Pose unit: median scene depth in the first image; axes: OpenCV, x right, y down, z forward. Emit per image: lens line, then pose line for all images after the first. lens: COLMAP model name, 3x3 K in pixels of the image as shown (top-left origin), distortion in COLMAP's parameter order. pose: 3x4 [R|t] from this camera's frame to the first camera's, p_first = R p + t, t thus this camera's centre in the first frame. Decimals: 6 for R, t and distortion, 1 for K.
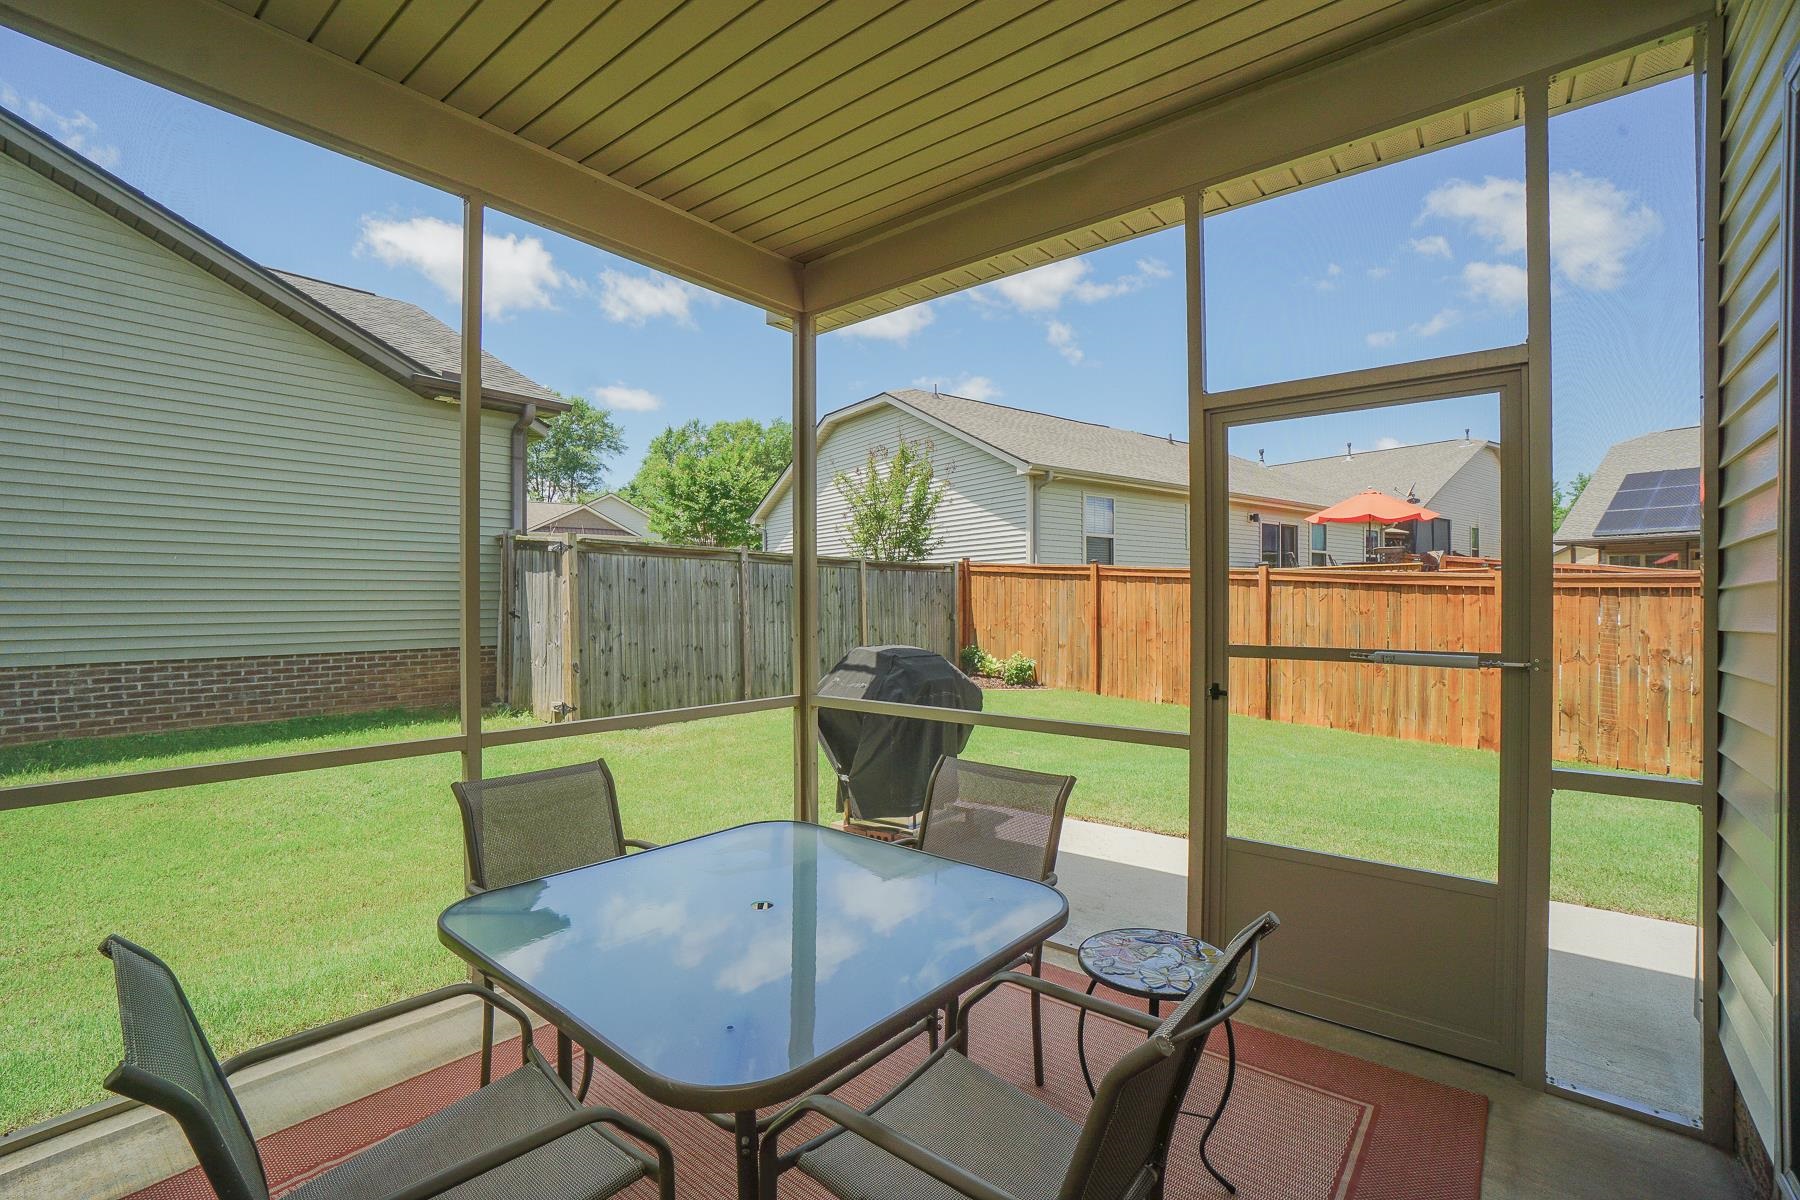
lens RADIAL K [[805.4, 0, 884.3], [0, 805.4, 601.3], [0, 0, 1]] dist [-0.022768, -0.000030]
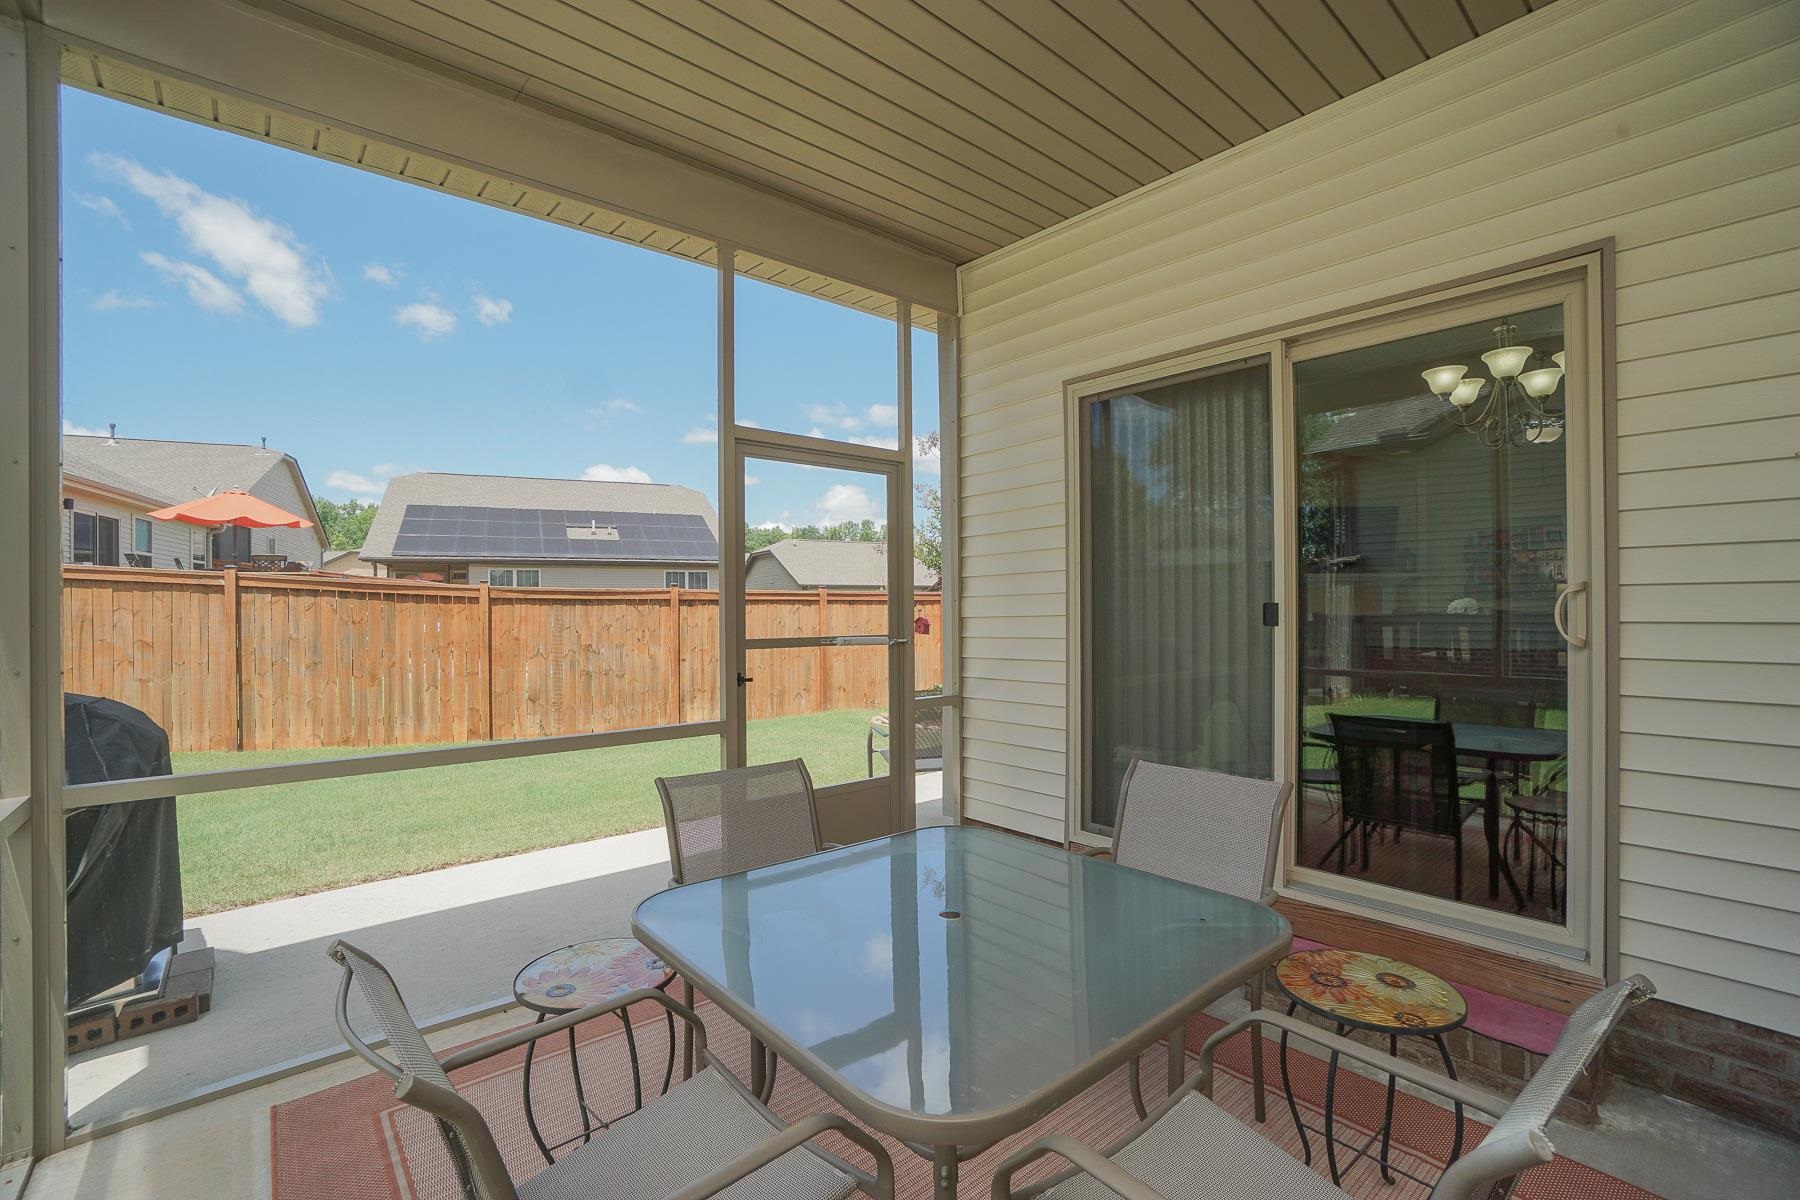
lens RADIAL K [[805.4, 0, 884.3], [0, 805.4, 601.3], [0, 0, 1]] dist [-0.022768, -0.000030]
pose [[0.185846, 0.008994, 0.982538, -0.244669], [0.007916, 0.999912, -0.010650, 0.004317], [-0.982547, 0.009757, 0.185758, 0.198554]]
